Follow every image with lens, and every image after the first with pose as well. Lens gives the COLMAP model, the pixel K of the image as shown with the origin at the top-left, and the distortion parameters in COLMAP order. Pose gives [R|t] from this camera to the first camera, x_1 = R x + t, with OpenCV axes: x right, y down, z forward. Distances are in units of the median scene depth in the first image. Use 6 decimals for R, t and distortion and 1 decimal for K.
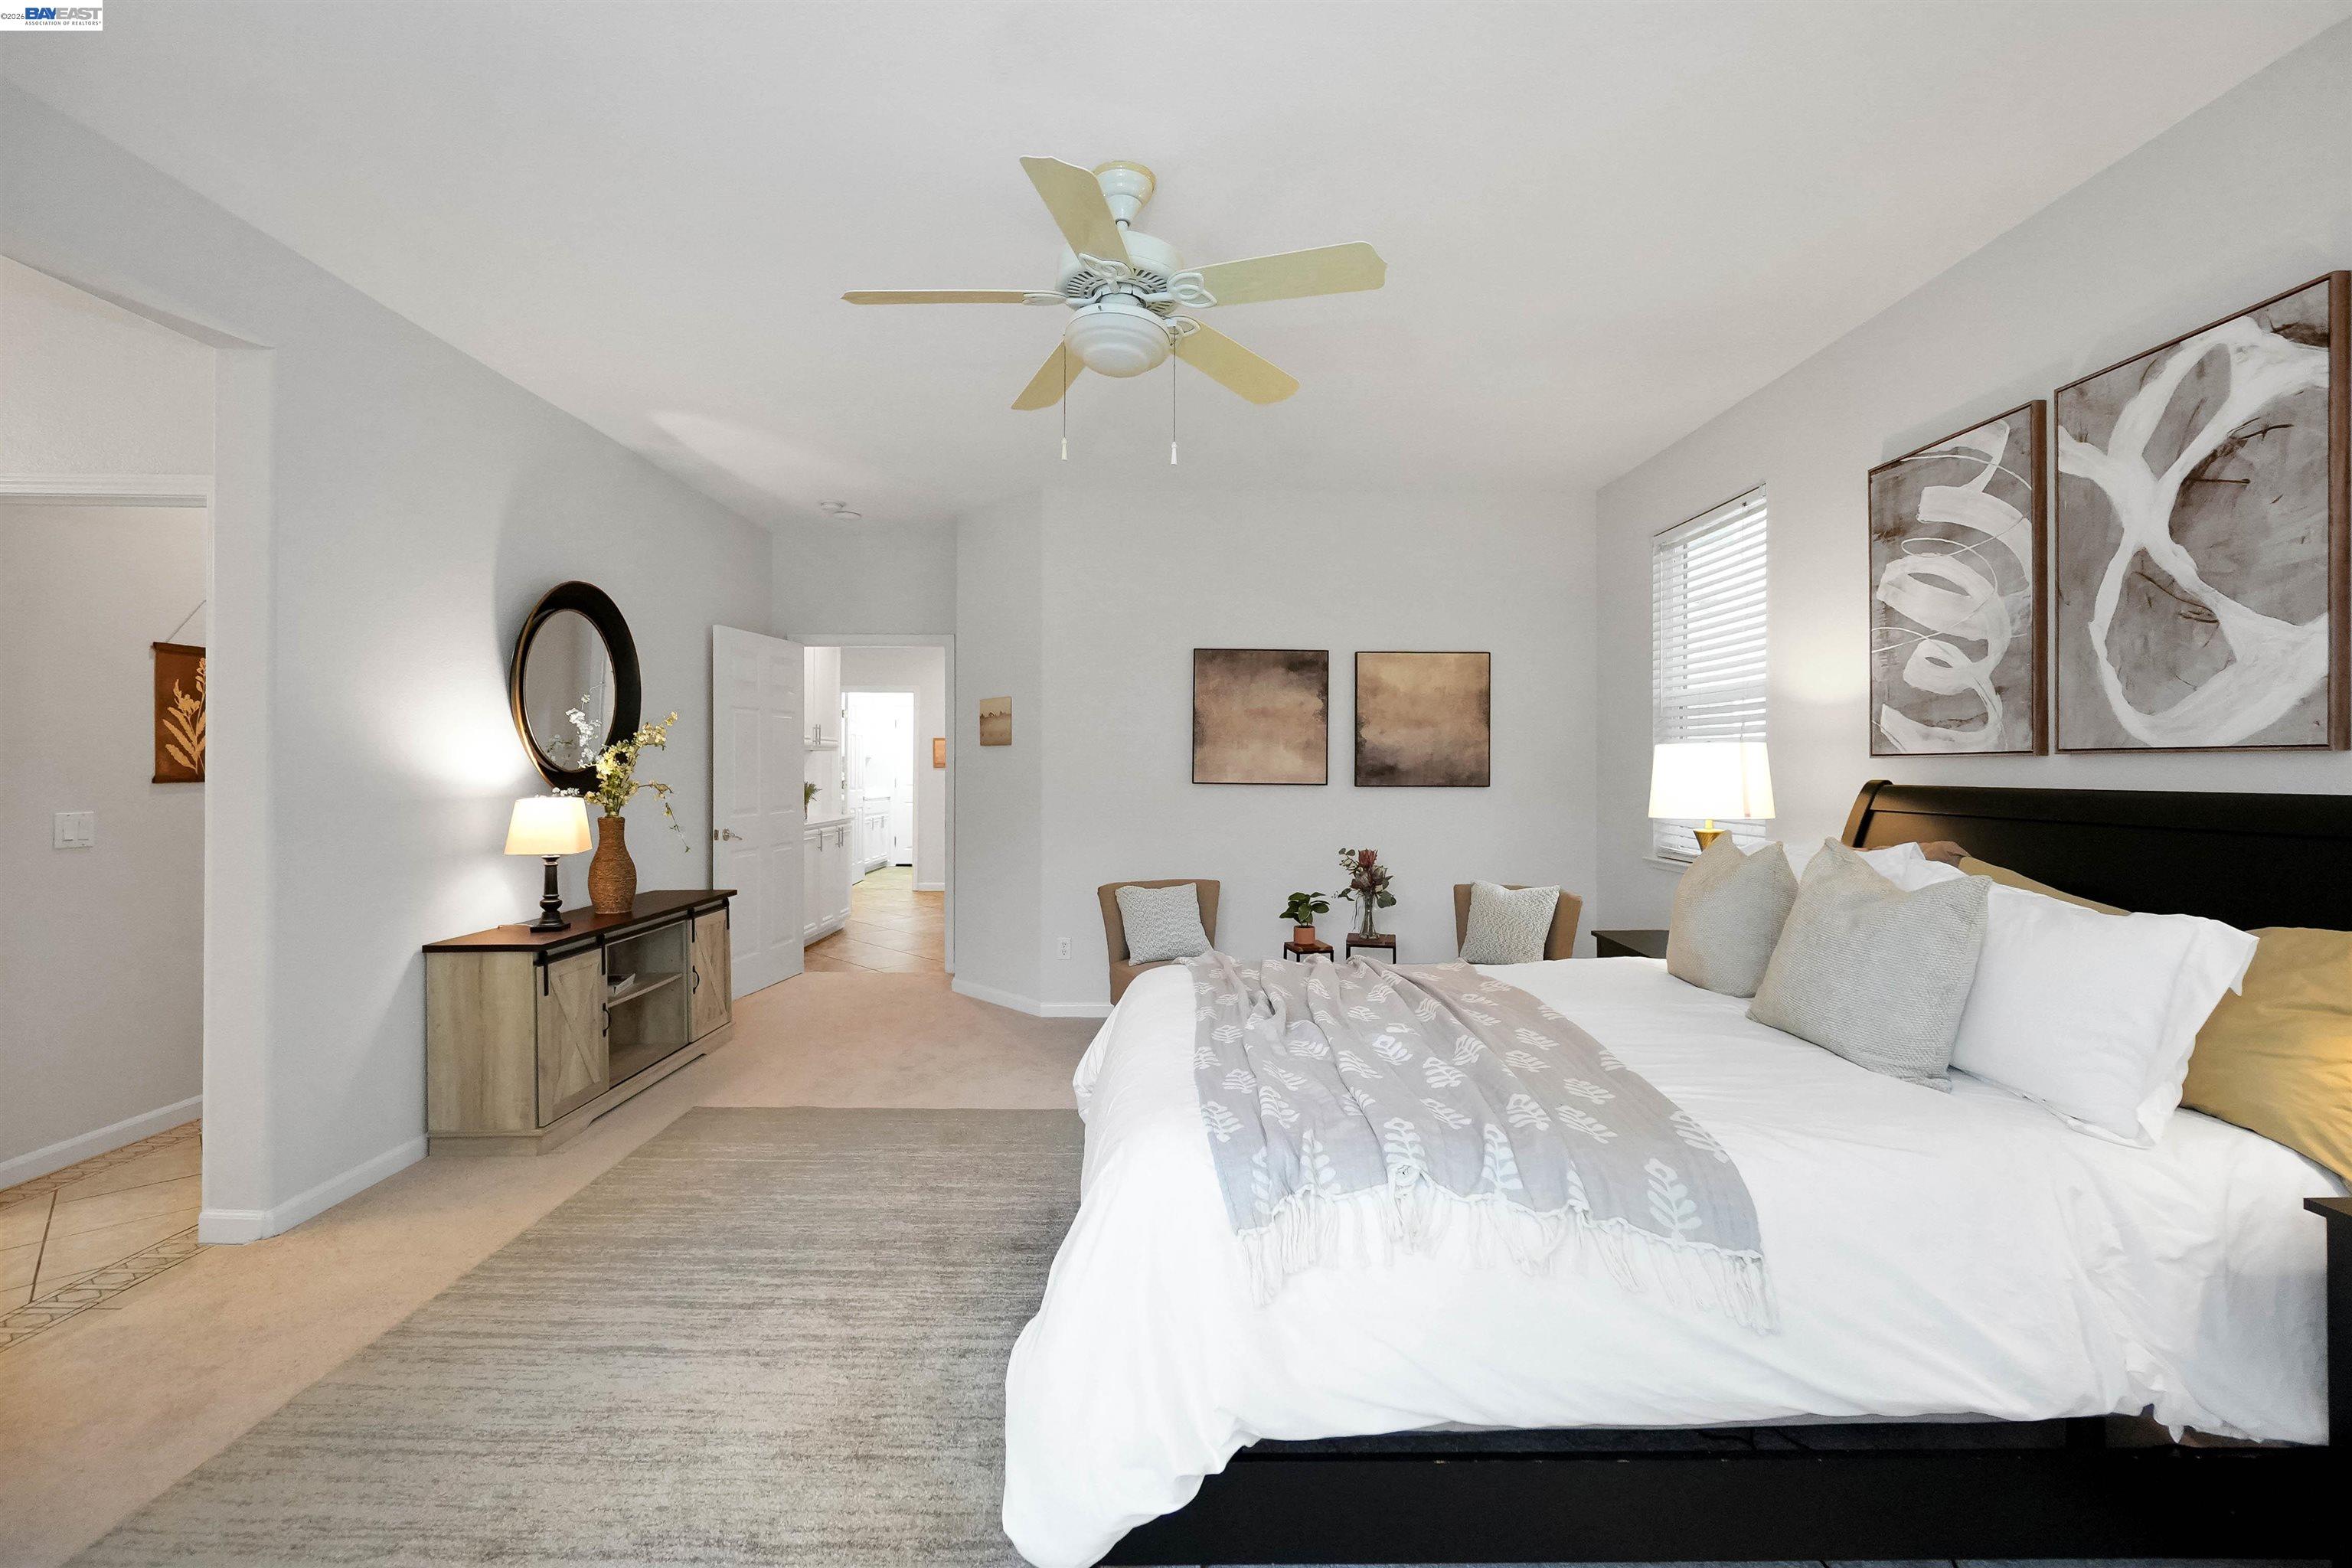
lens RADIAL K [[1021.6, 0, 1174.6], [0, 1021.6, 769.2], [0, 0, 1]] dist [-0.006462, 0.002801]
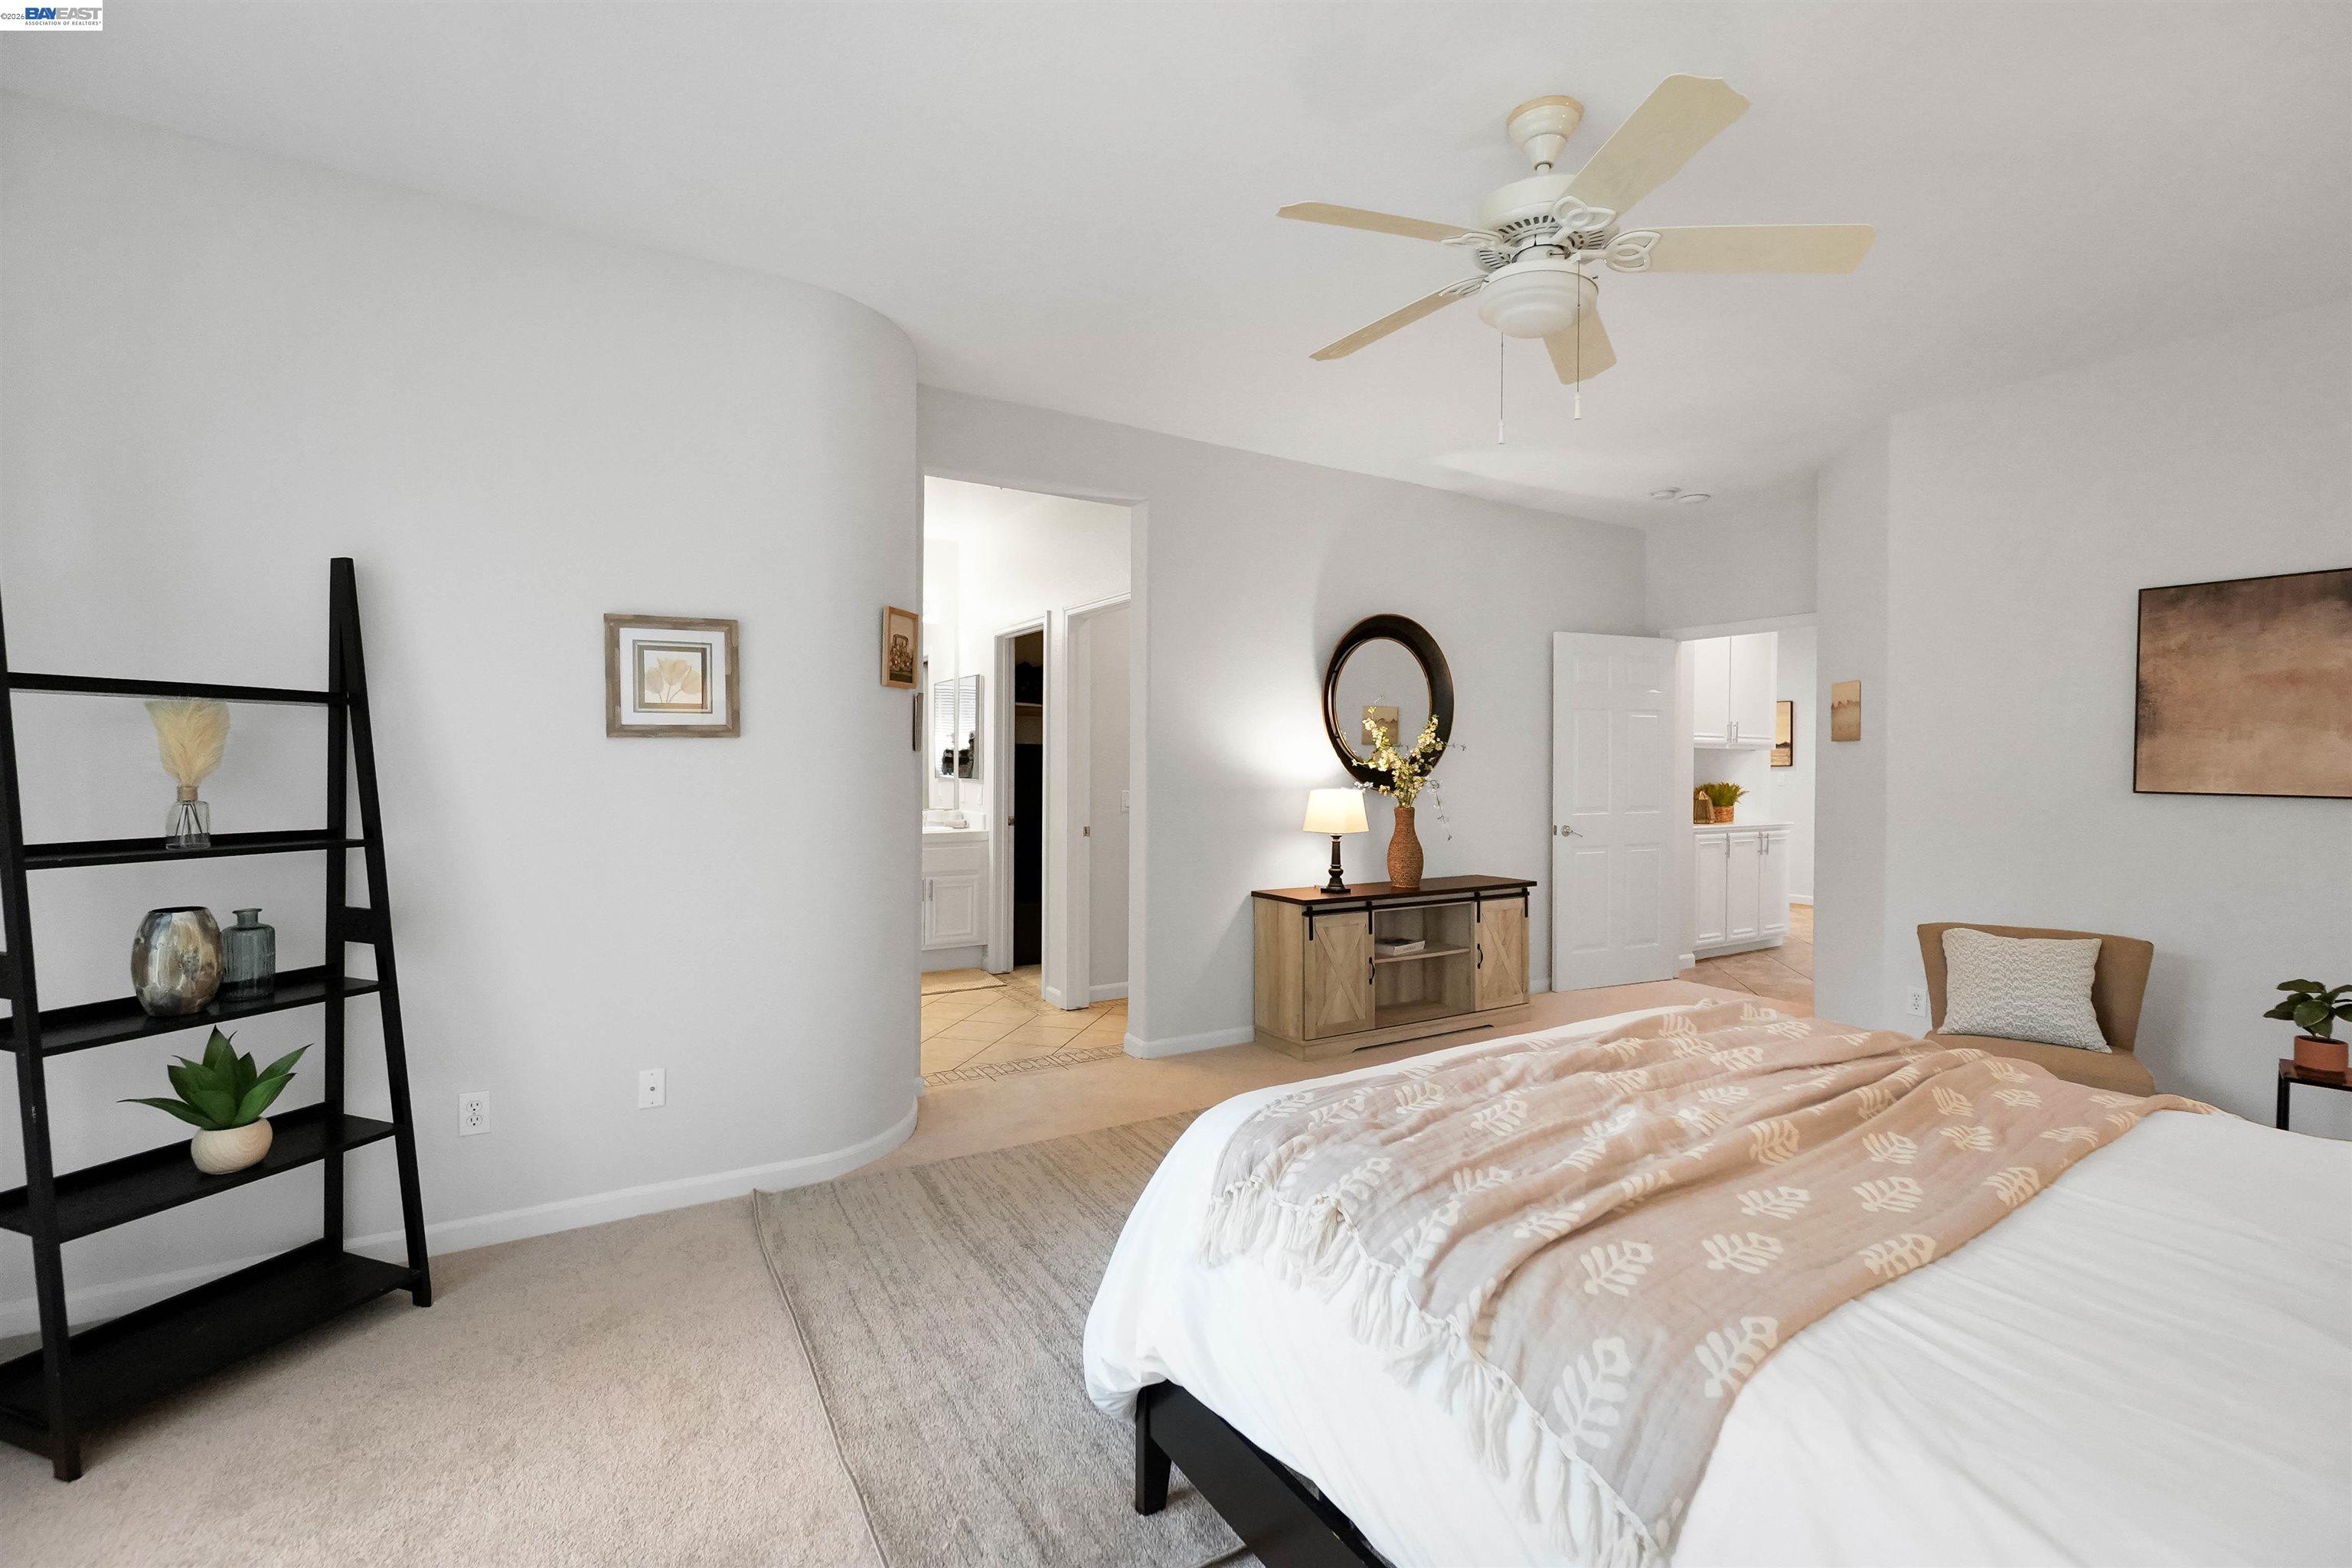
lens RADIAL K [[1021.6, 0, 1164.8], [0, 1021.6, 779.3], [0, 0, 1]] dist [-0.006462, 0.002801]
pose [[0.504166, 0.013767, -0.863497, 0.352858], [-0.005664, 0.999904, 0.012635, 0.000631], [0.863588, -0.001479, 0.504195, 0.154740]]
